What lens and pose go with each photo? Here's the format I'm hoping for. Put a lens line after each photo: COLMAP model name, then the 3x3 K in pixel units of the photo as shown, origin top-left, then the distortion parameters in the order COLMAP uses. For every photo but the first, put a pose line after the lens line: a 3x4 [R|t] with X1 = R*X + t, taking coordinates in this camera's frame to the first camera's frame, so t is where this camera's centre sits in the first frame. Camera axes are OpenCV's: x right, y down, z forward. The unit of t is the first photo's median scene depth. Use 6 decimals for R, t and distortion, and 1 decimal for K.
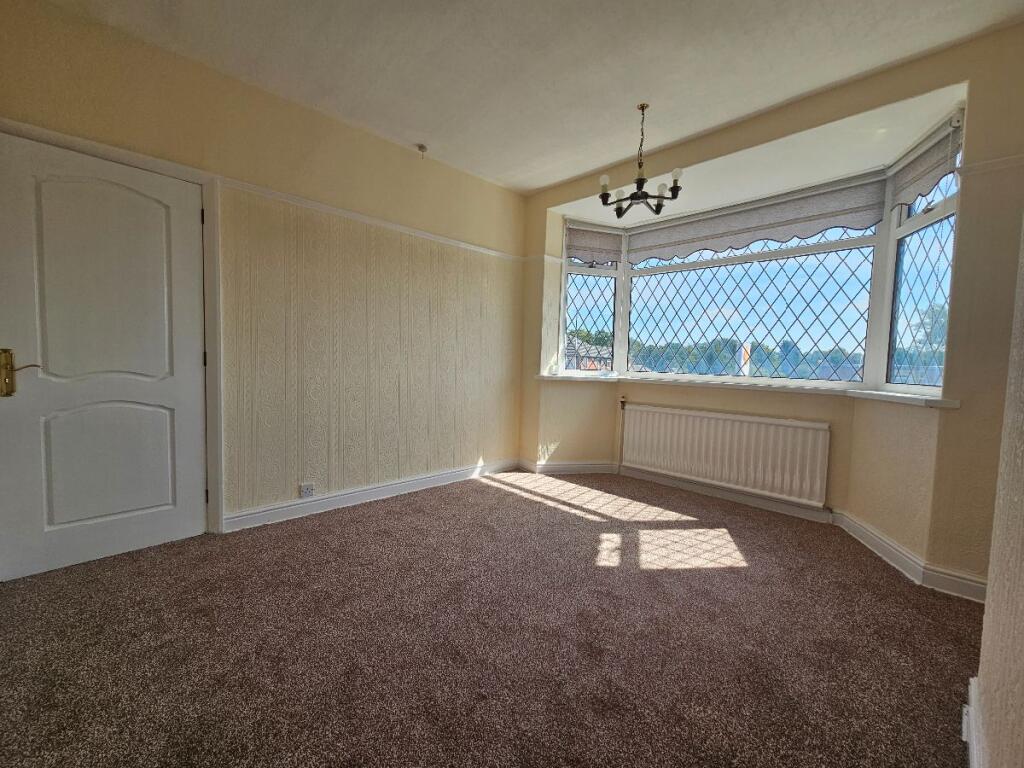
lens RADIAL K [[429.3, 0, 506.3], [0, 429.3, 385.0], [0, 0, 1]] dist [-0.002095, 0.000416]
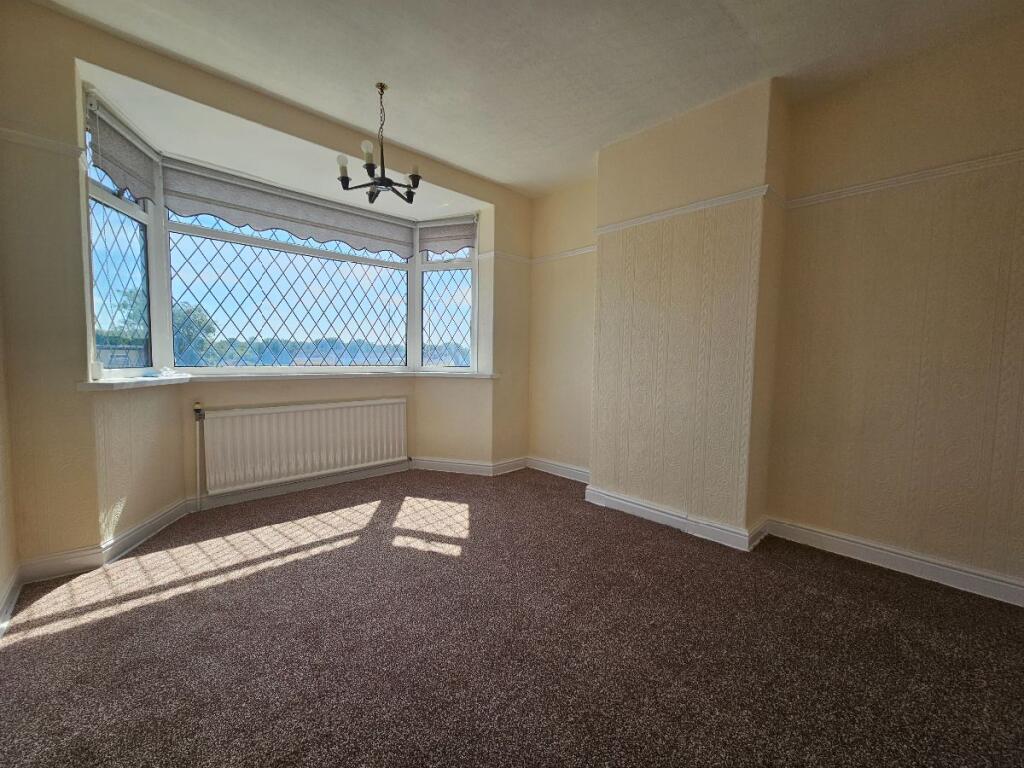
lens RADIAL K [[434.6, 0, 500.9], [0, 434.6, 377.7], [0, 0, 1]] dist [0.043884, 0.000259]
pose [[0.030539, -0.070359, 0.997054, -0.554336], [0.047520, 0.996494, 0.068864, -0.049844], [-0.998403, 0.045277, 0.033775, 0.583679]]
